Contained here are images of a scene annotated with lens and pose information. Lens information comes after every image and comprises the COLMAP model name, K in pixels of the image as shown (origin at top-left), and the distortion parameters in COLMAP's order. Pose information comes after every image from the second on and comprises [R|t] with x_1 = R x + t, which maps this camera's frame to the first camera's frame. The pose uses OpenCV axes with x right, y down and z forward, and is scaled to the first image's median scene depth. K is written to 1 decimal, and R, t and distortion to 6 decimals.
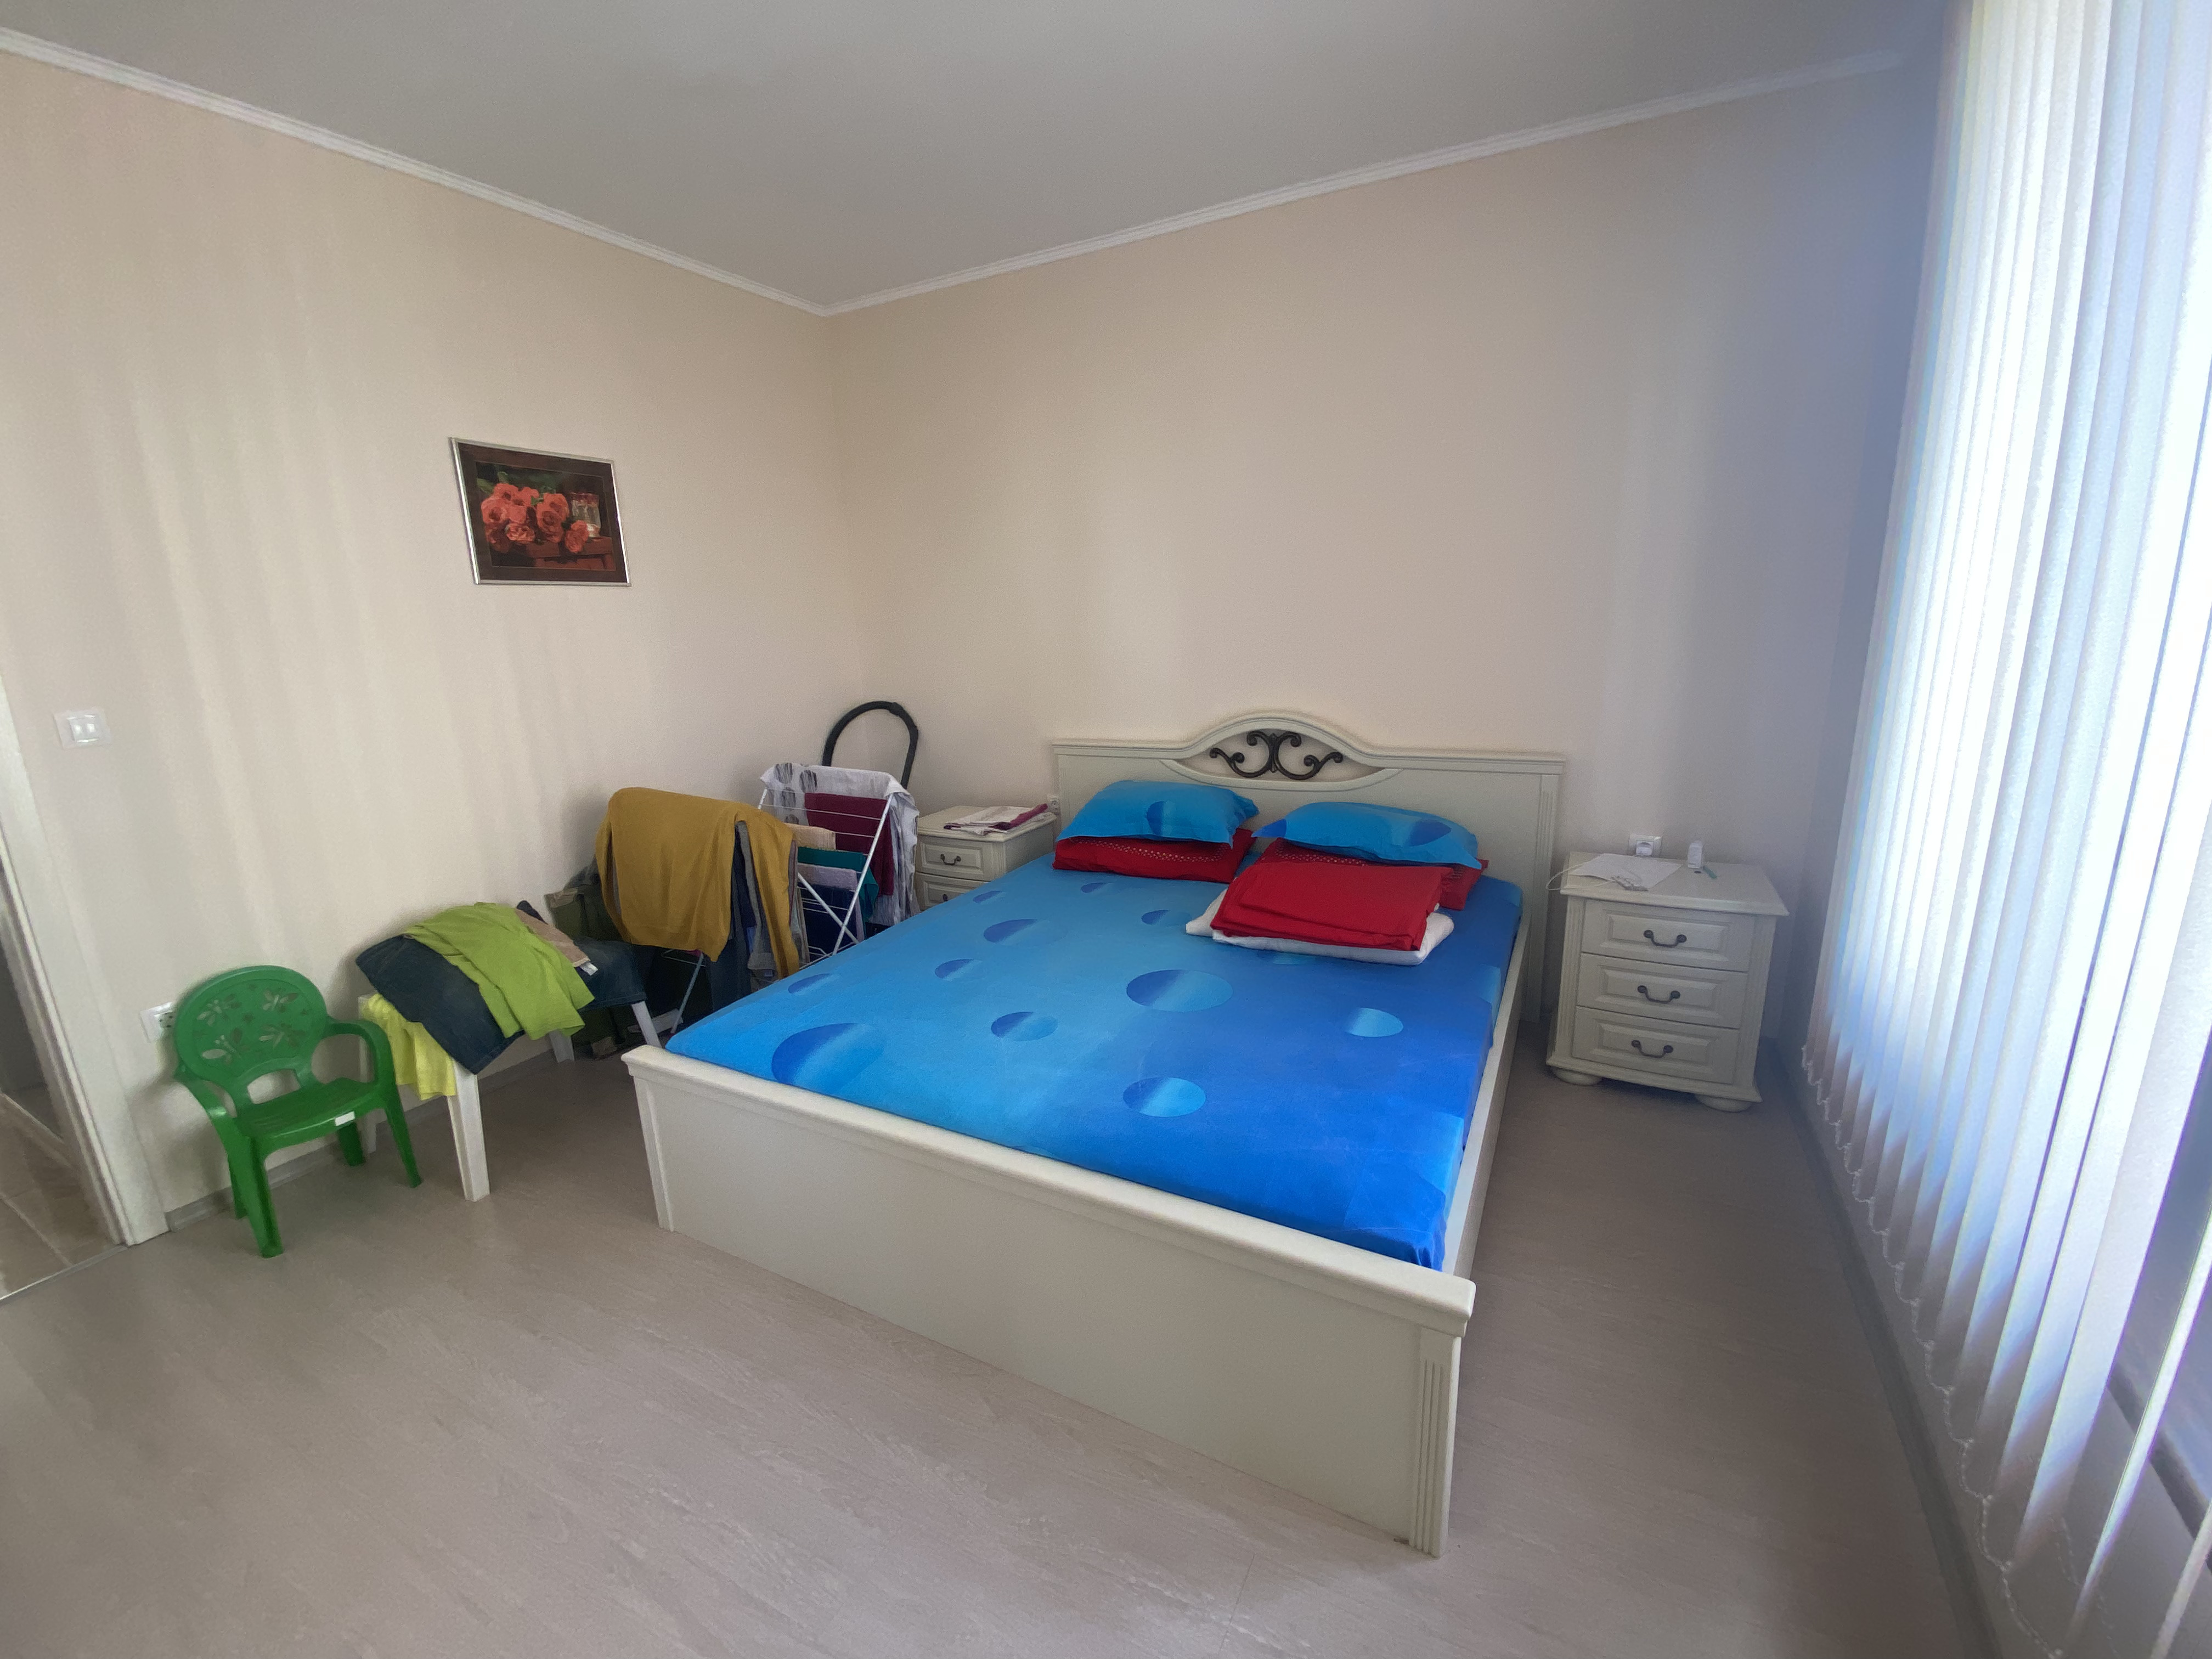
lens RADIAL K [[888.3, 0, 1104.0], [0, 888.3, 827.9], [0, 0, 1]] dist [0.018150, -0.019158]
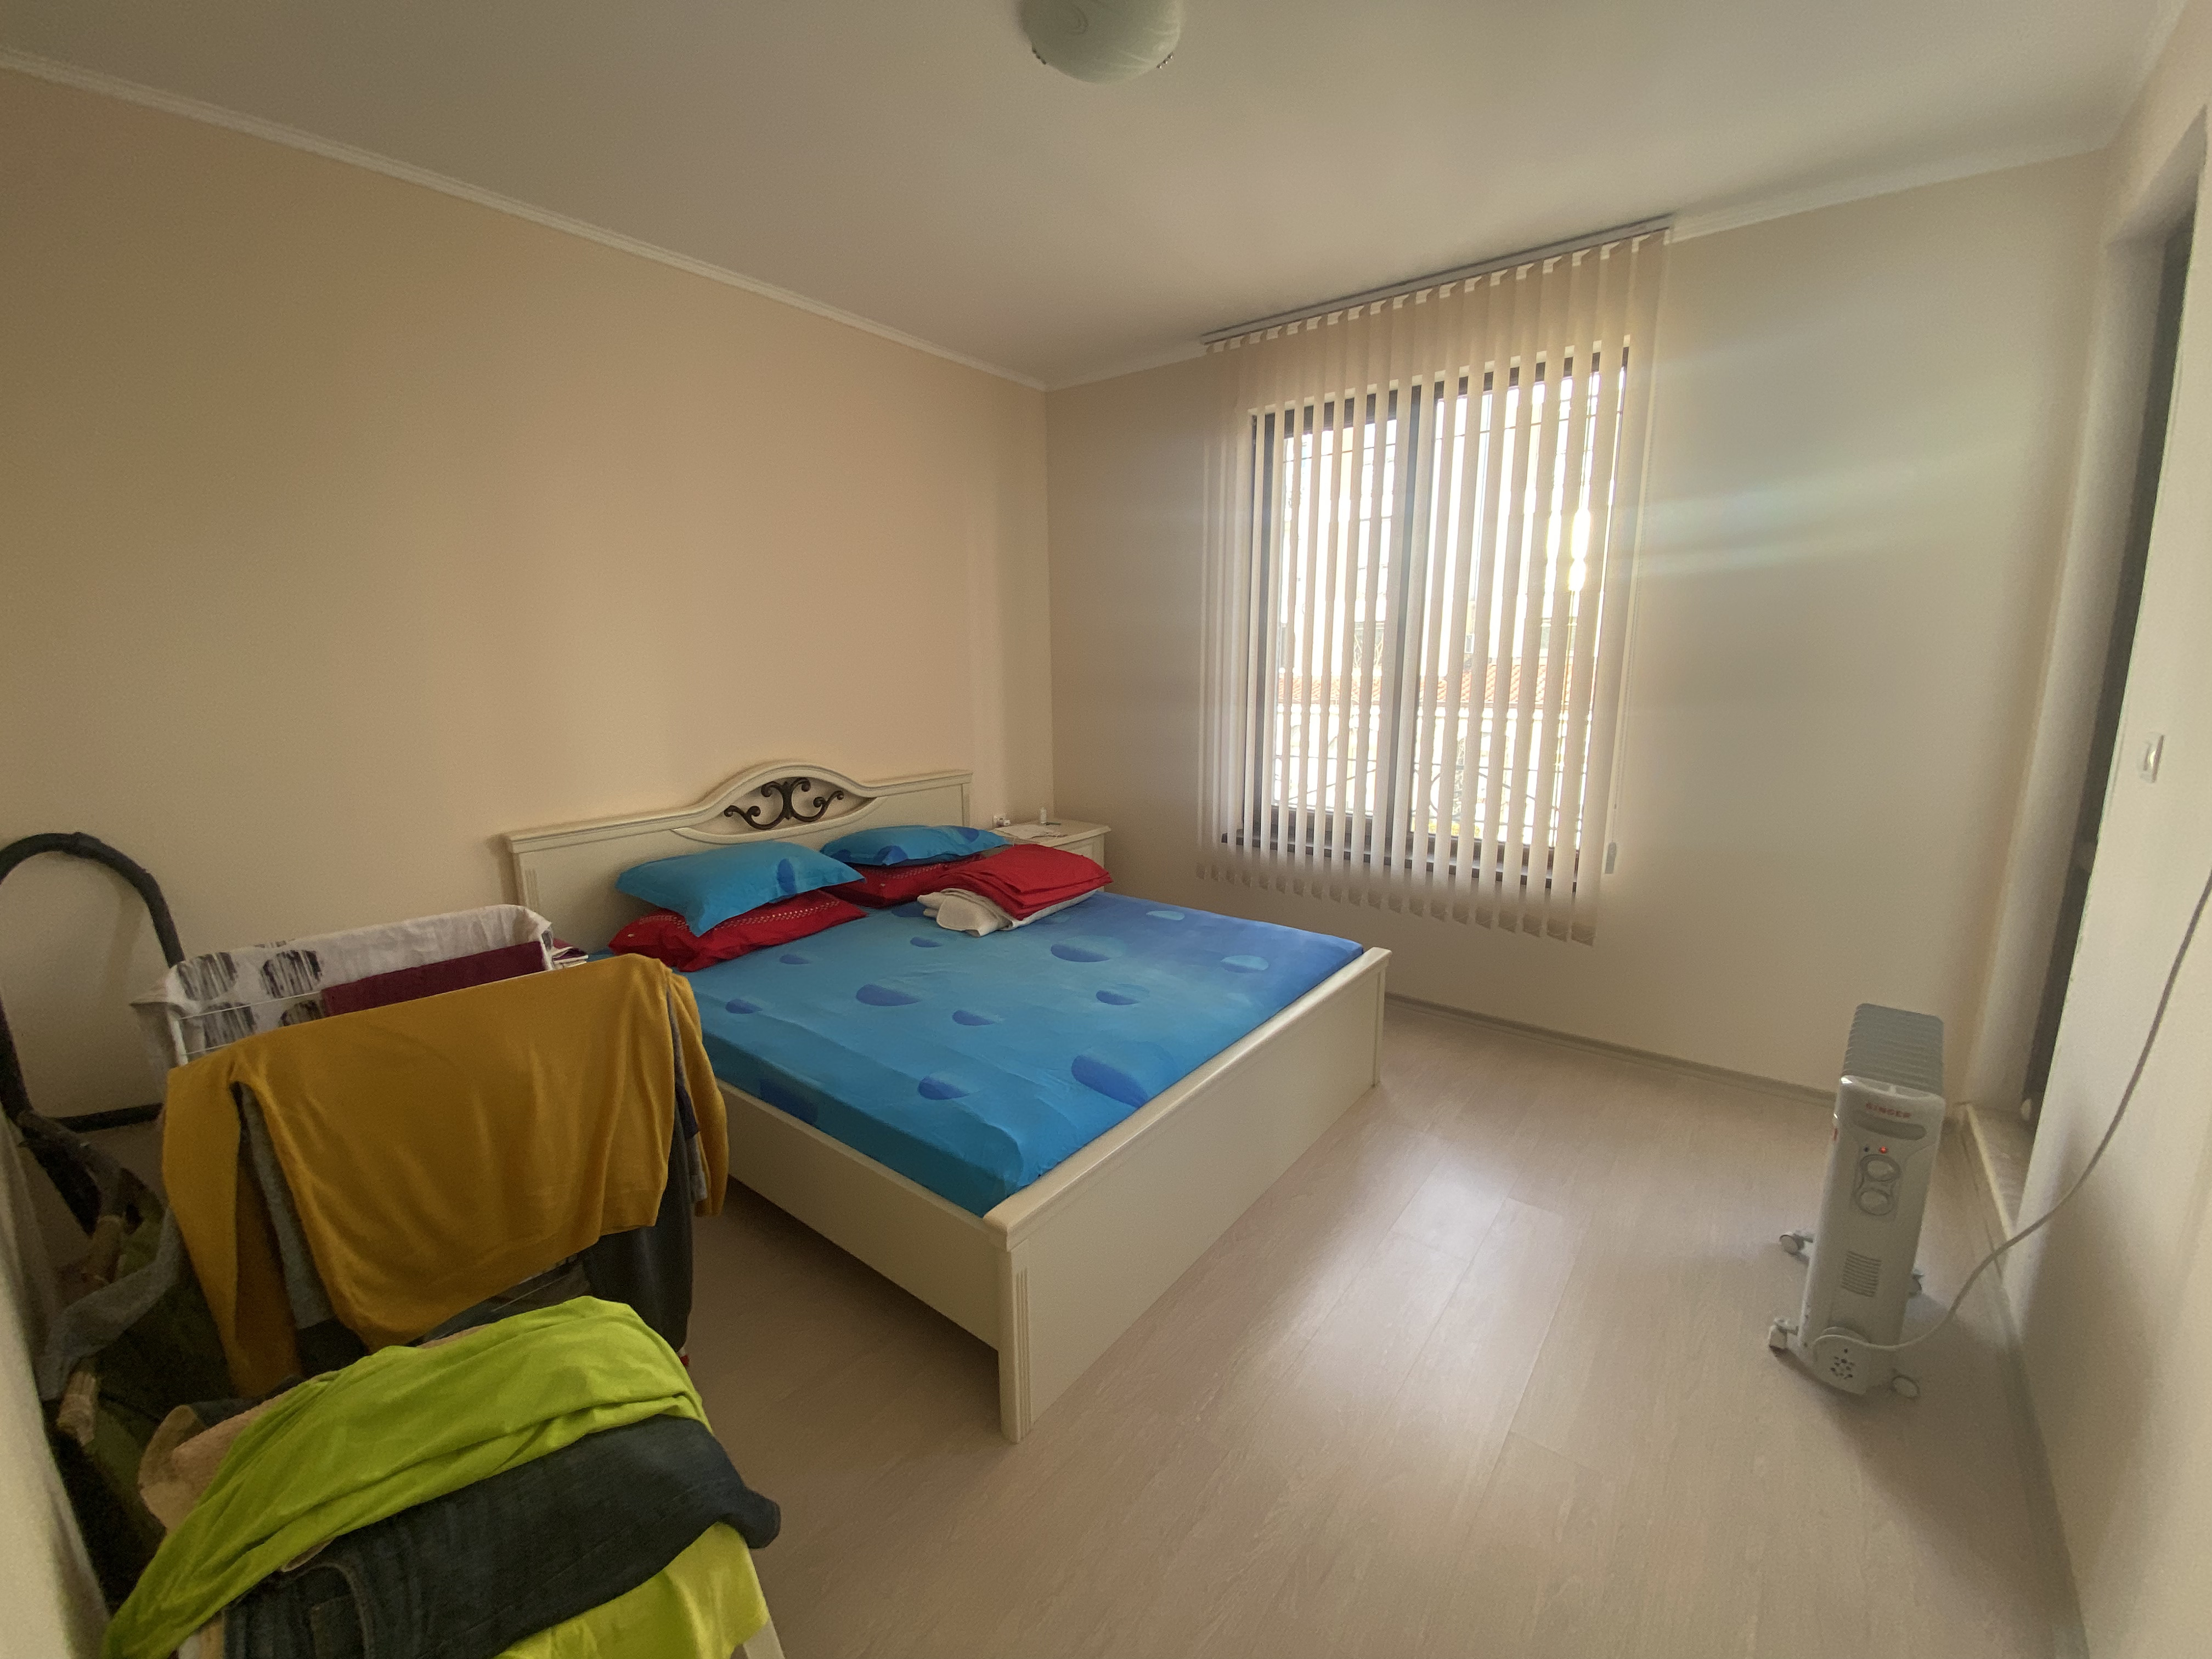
lens RADIAL K [[888.3, 0, 1103.9], [0, 888.3, 821.3], [0, 0, 1]] dist [0.018150, -0.019158]
pose [[0.181897, -0.150515, 0.971730, -0.768567], [0.223018, 0.968778, 0.108311, -0.092118], [-0.957693, 0.197012, 0.209786, 0.439470]]
